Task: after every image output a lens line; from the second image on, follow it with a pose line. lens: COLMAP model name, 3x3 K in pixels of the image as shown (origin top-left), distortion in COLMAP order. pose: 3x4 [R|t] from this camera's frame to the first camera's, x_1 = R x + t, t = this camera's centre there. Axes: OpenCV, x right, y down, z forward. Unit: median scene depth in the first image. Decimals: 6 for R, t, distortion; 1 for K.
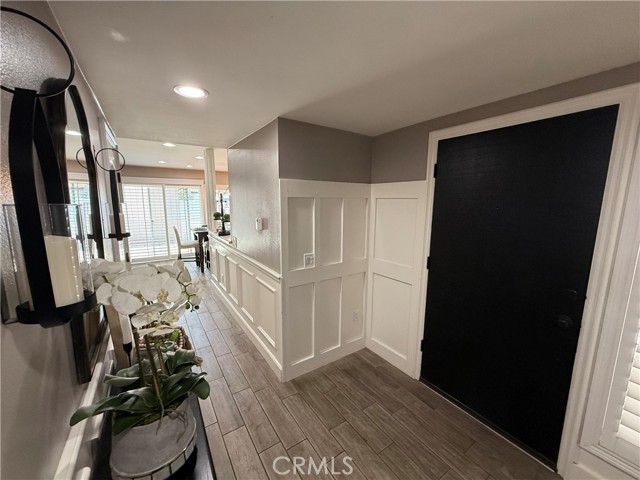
lens RADIAL K [[255.1, 0, 320.1], [0, 255.1, 240.1], [0, 0, 1]] dist [-0.000160, 0.000940]
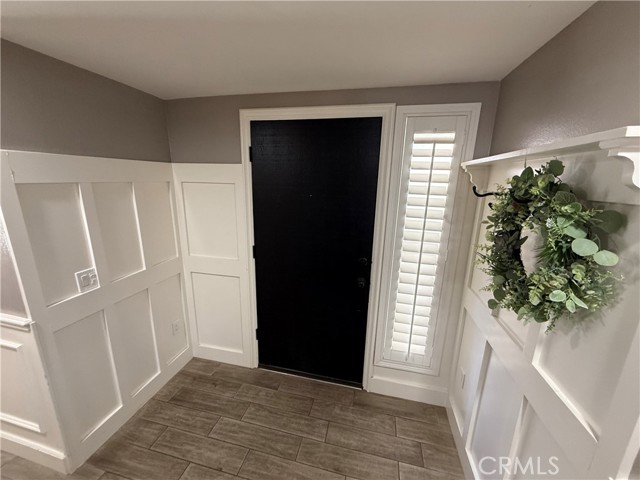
lens RADIAL K [[255.1, 0, 318.5], [0, 255.1, 239.5], [0, 0, 1]] dist [-0.000160, 0.000940]
pose [[0.733742, -0.151456, 0.662332, -0.026124], [0.086585, 0.987733, 0.129946, -0.057902], [-0.673889, -0.037998, 0.737855, 0.122104]]
